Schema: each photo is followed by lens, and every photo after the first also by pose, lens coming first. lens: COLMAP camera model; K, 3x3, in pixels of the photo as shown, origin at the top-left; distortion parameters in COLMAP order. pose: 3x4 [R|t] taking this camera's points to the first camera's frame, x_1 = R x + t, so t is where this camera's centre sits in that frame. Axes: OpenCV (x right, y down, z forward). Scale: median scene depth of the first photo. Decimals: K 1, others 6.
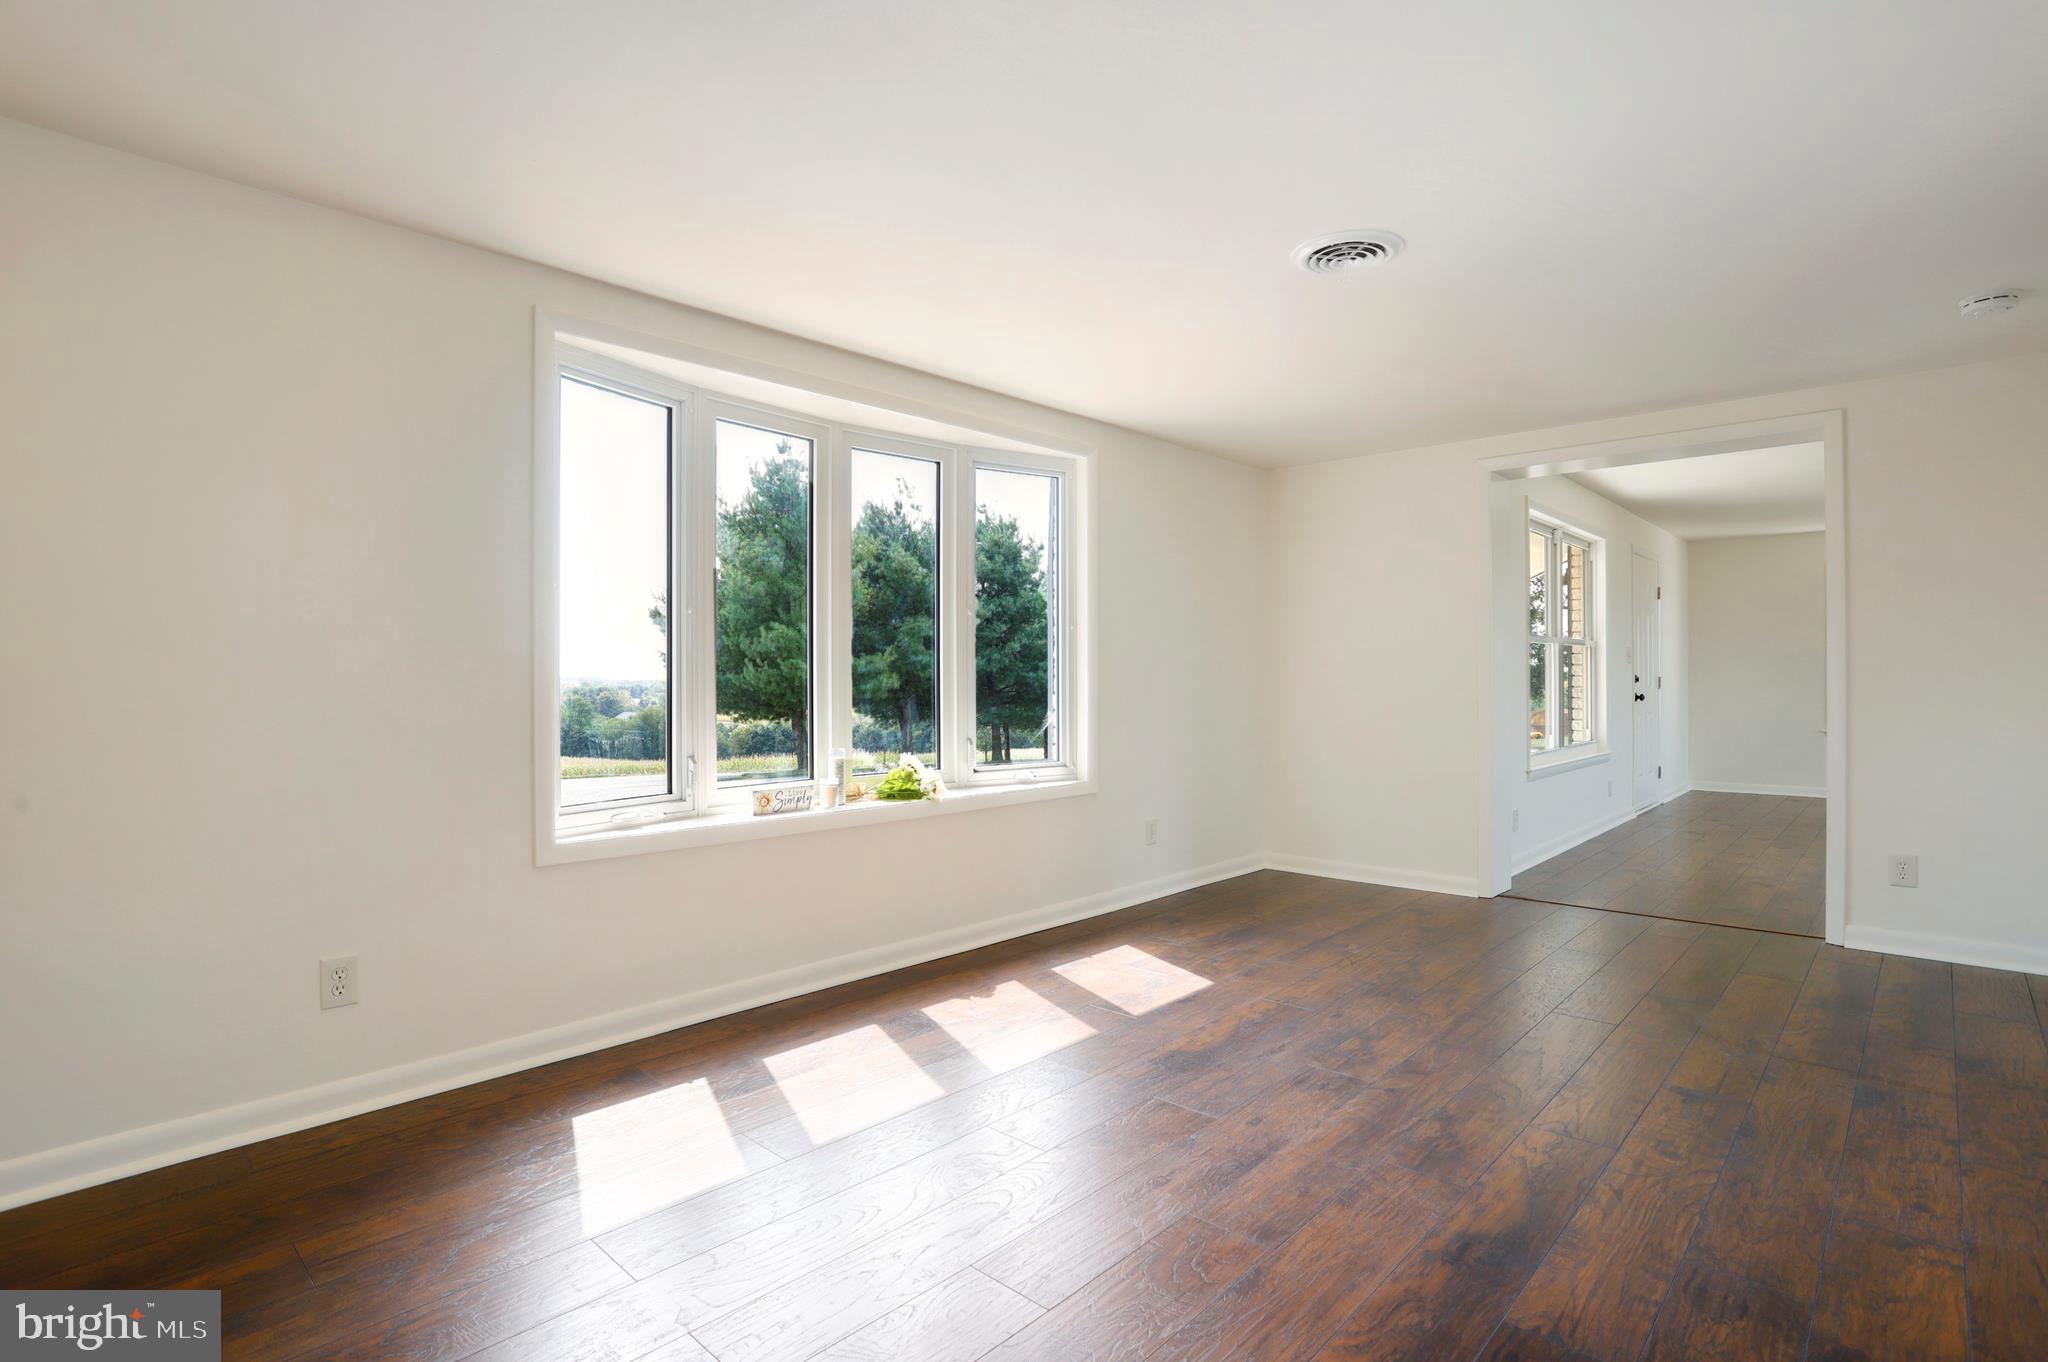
lens RADIAL K [[977.9, 0, 1024.0], [0, 977.9, 681.0], [0, 0, 1]] dist [-0.064150, 0.017374]
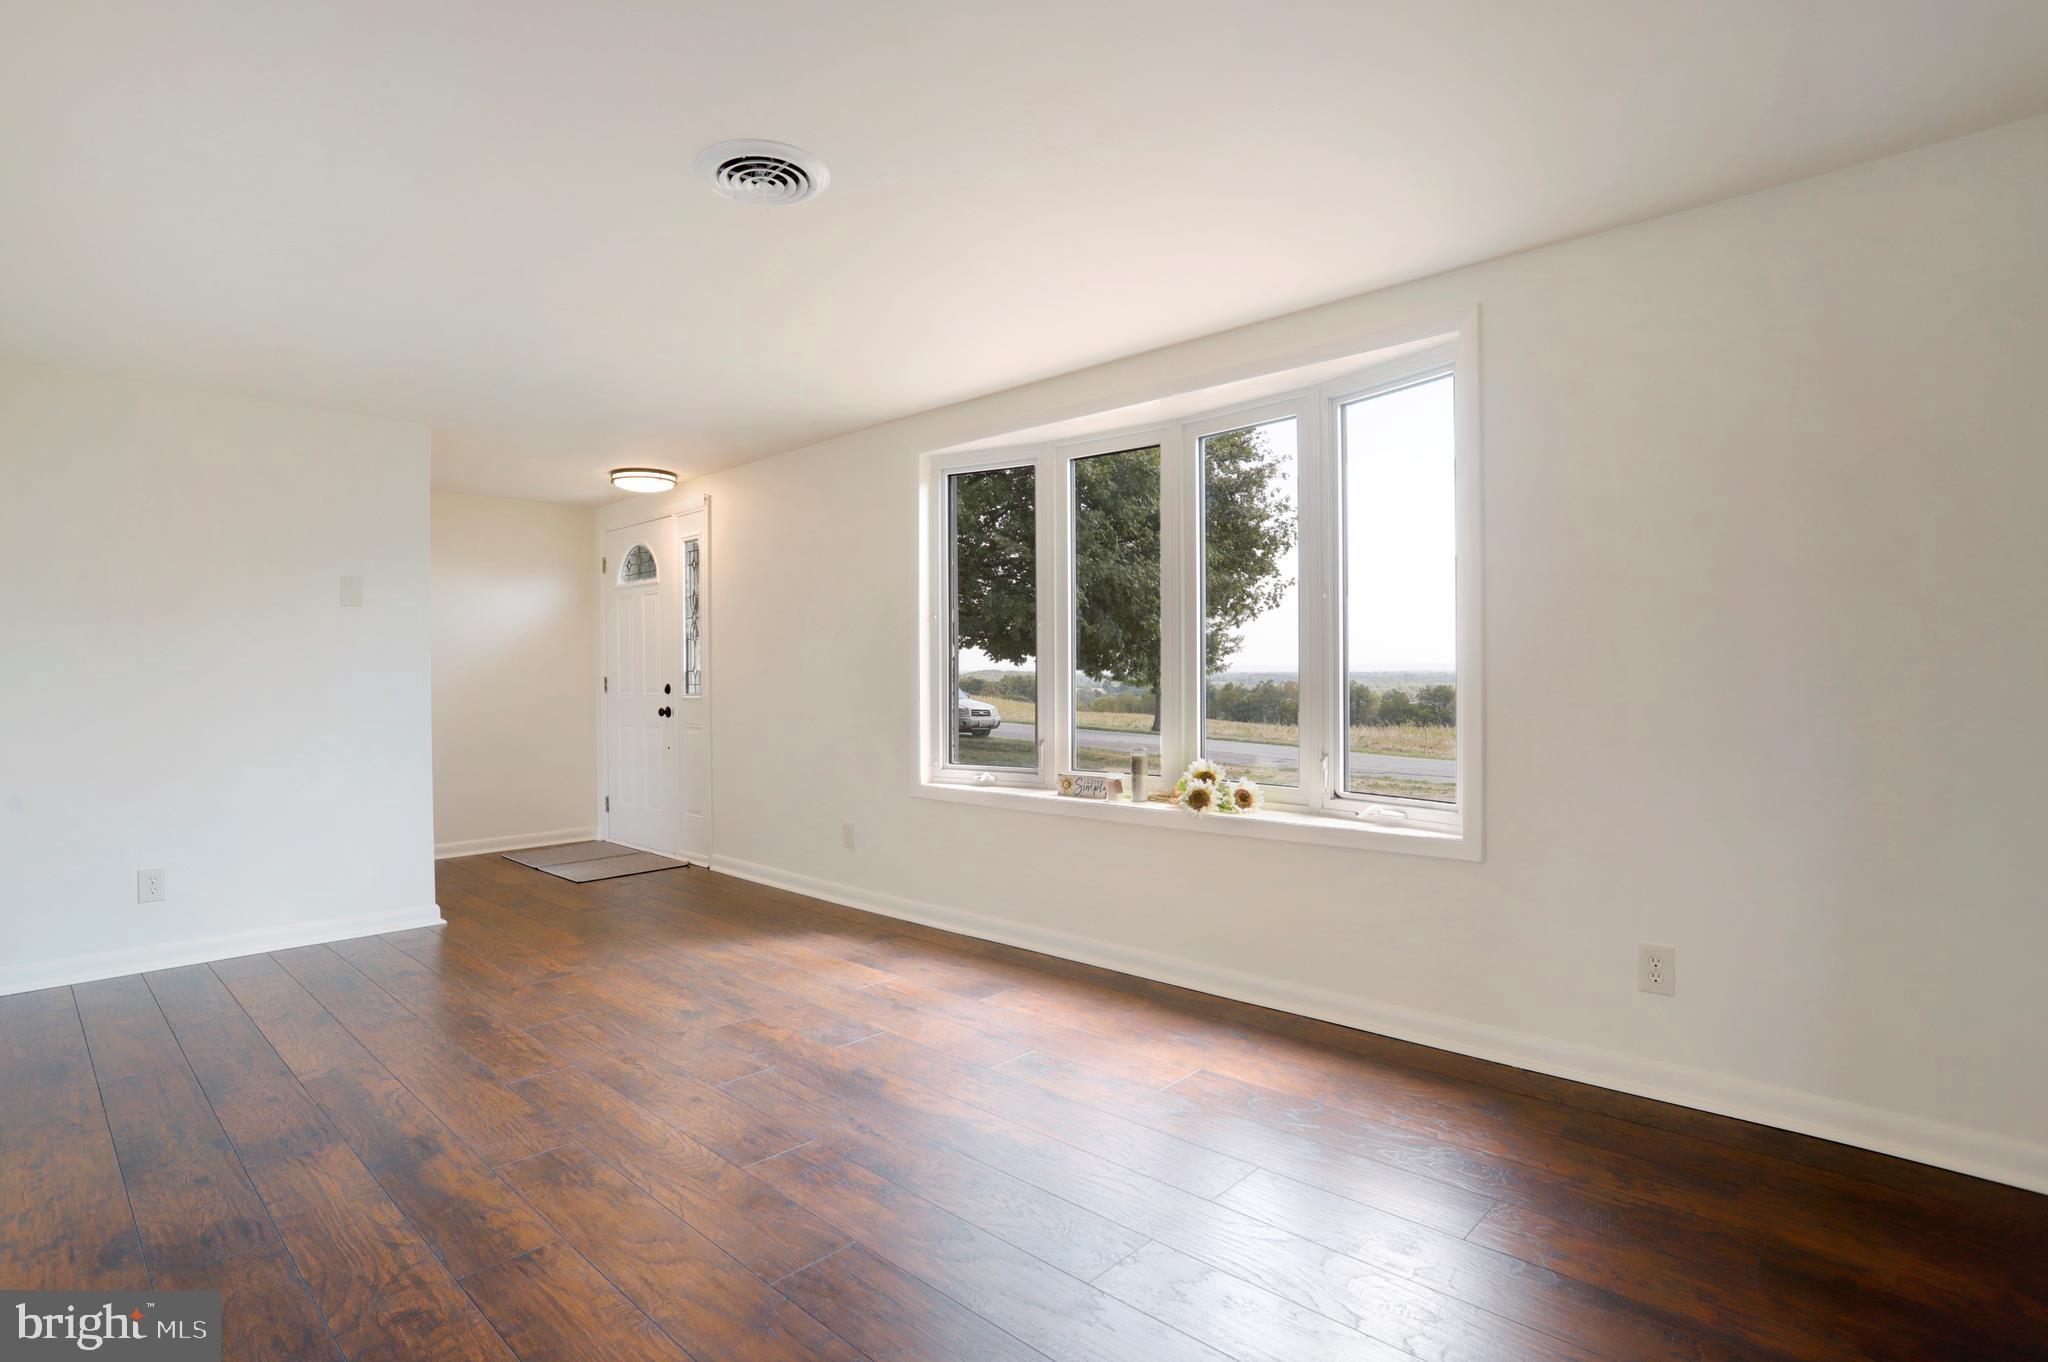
lens RADIAL K [[977.9, 0, 1024.0], [0, 977.9, 681.0], [0, 0, 1]] dist [-0.064150, 0.017374]
pose [[0.031259, 0.007000, -0.999487, 1.181773], [0.002182, 0.999973, 0.007071, -0.010338], [0.999509, -0.002402, 0.031243, 1.201655]]
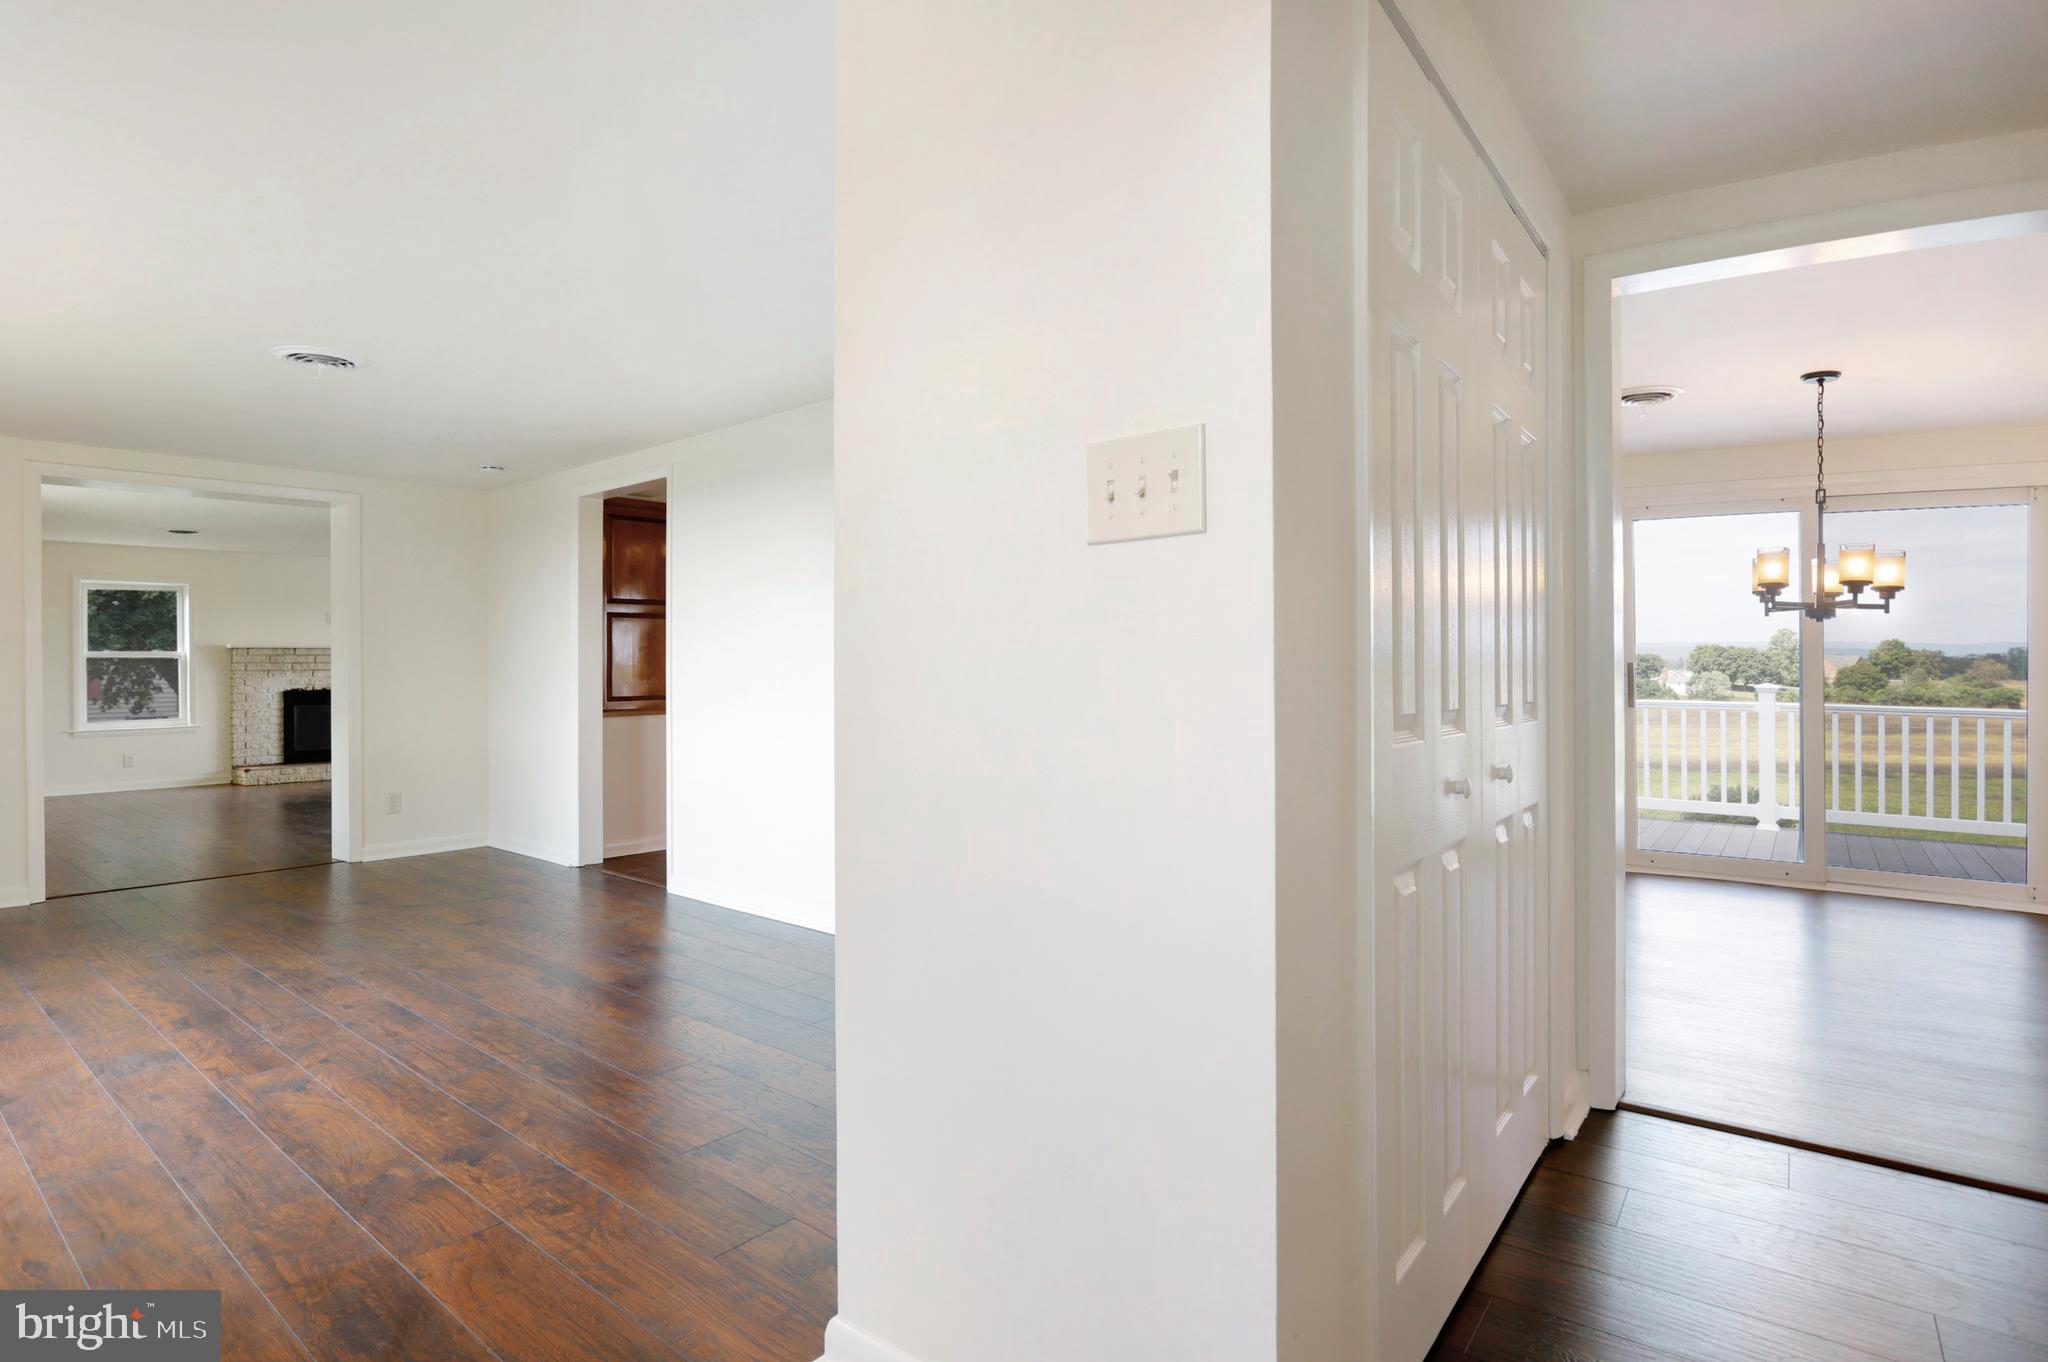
lens RADIAL K [[1042.9, 0, 1020.2], [0, 1042.9, 671.1], [0, 0, 1]] dist [-0.074389, 0.043371]
pose [[-0.089201, -0.001191, 0.996013, -1.135199], [-0.000731, 0.999999, 0.001130, -0.014007], [-0.996013, -0.000627, -0.089202, 0.172156]]
